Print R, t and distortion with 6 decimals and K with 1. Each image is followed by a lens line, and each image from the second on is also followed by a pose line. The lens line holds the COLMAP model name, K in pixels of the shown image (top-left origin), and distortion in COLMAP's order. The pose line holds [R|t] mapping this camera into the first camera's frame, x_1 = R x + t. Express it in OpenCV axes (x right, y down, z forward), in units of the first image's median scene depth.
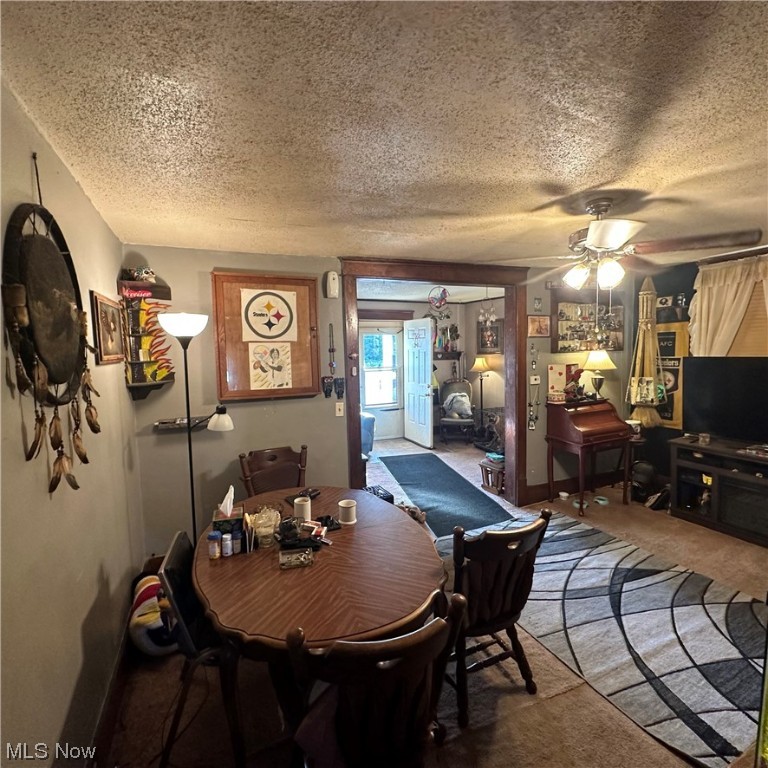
lens RADIAL K [[411.3, 0, 386.5], [0, 411.3, 381.2], [0, 0, 1]] dist [-0.004288, -0.000668]
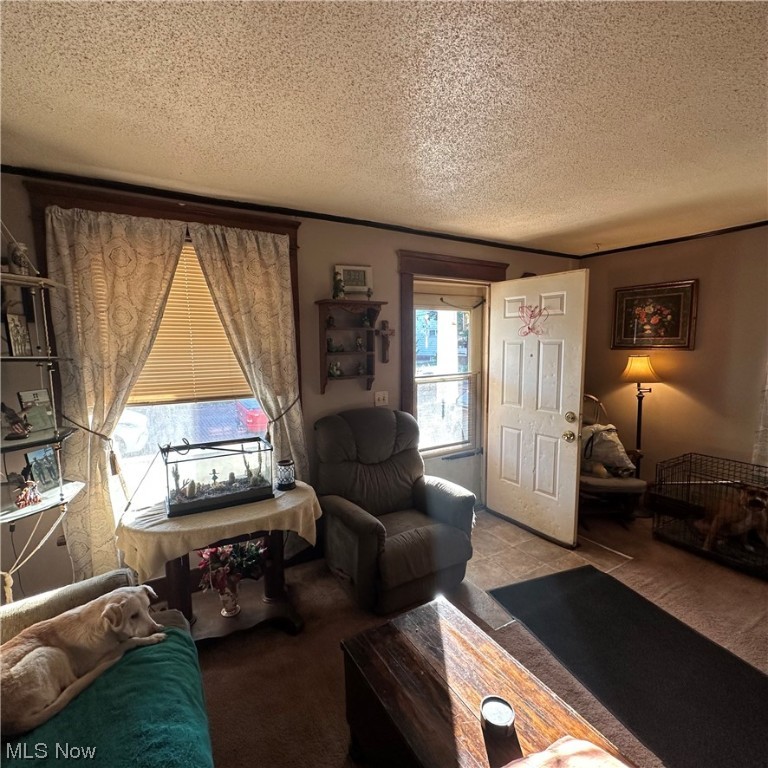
lens RADIAL K [[411.3, 0, 383.1], [0, 411.3, 386.4], [0, 0, 1]] dist [-0.004288, -0.000668]
pose [[0.981294, -0.020500, 0.191419, -0.372477], [0.013667, 0.999224, 0.036951, -0.082890], [-0.192028, -0.033644, 0.980813, 1.074203]]
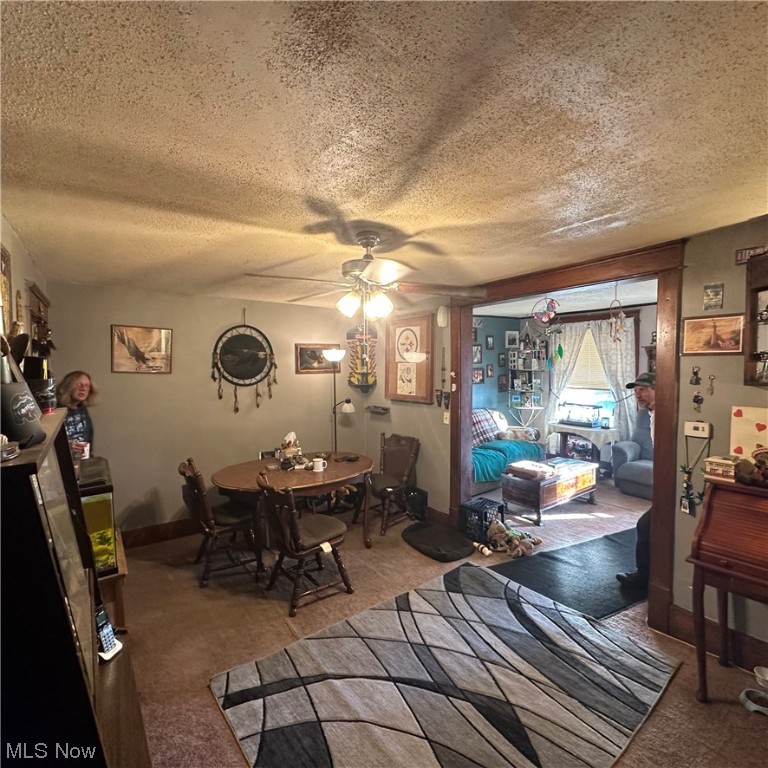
lens RADIAL K [[411.3, 0, 382.5], [0, 411.3, 384.4], [0, 0, 1]] dist [-0.004288, -0.000668]
pose [[0.210258, 0.063940, -0.975553, 1.023265], [-0.074921, 0.995978, 0.049131, -0.075732], [0.974771, 0.062759, 0.214203, 0.555484]]
